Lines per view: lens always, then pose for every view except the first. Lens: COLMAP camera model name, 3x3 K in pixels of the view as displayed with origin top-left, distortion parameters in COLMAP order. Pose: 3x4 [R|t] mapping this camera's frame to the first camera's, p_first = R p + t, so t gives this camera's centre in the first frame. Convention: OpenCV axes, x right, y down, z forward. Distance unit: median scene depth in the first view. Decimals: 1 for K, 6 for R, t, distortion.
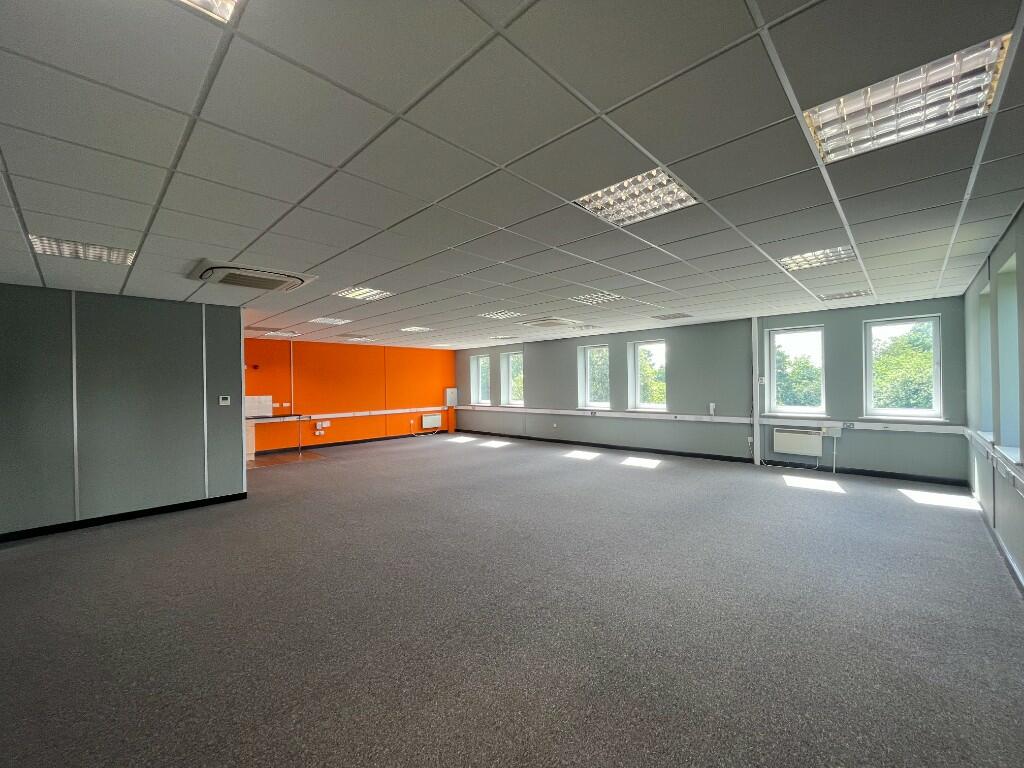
lens RADIAL K [[415.7, 0, 513.6], [0, 415.7, 381.8], [0, 0, 1]] dist [0.008343, -0.000221]
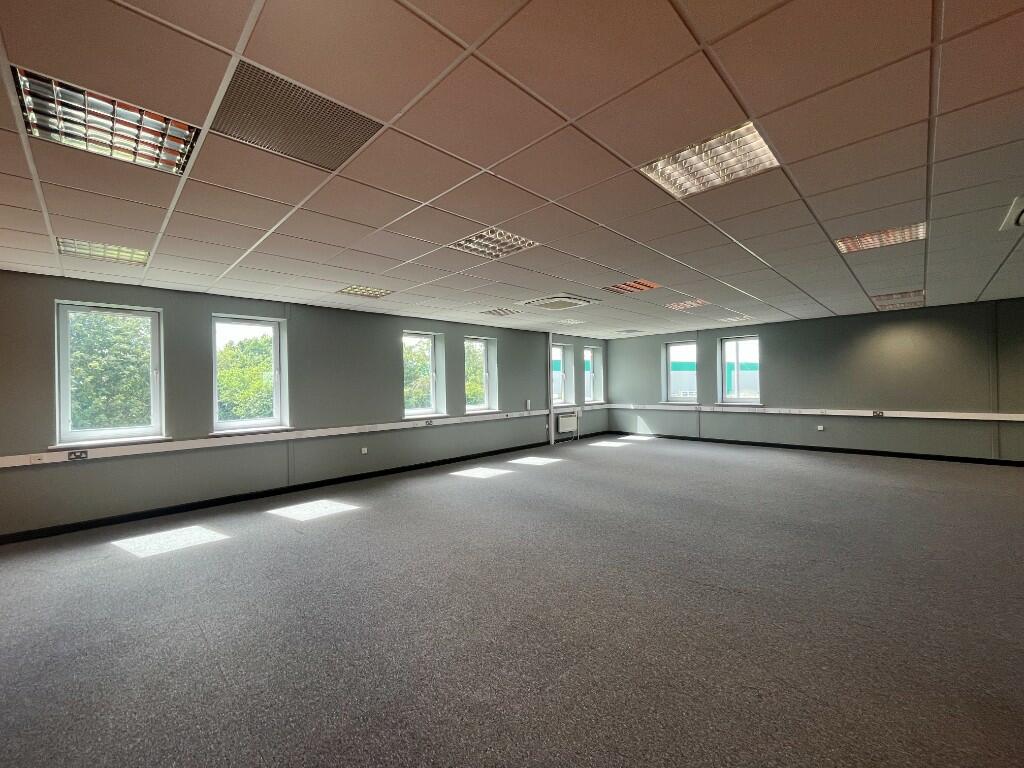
lens RADIAL K [[415.7, 0, 516.2], [0, 415.7, 391.3], [0, 0, 1]] dist [0.008343, -0.000221]
pose [[0.016957, 0.007789, 0.999826, -0.655769], [0.023267, 0.999696, -0.008182, 0.034918], [-0.999585, 0.023402, 0.016771, 0.978859]]
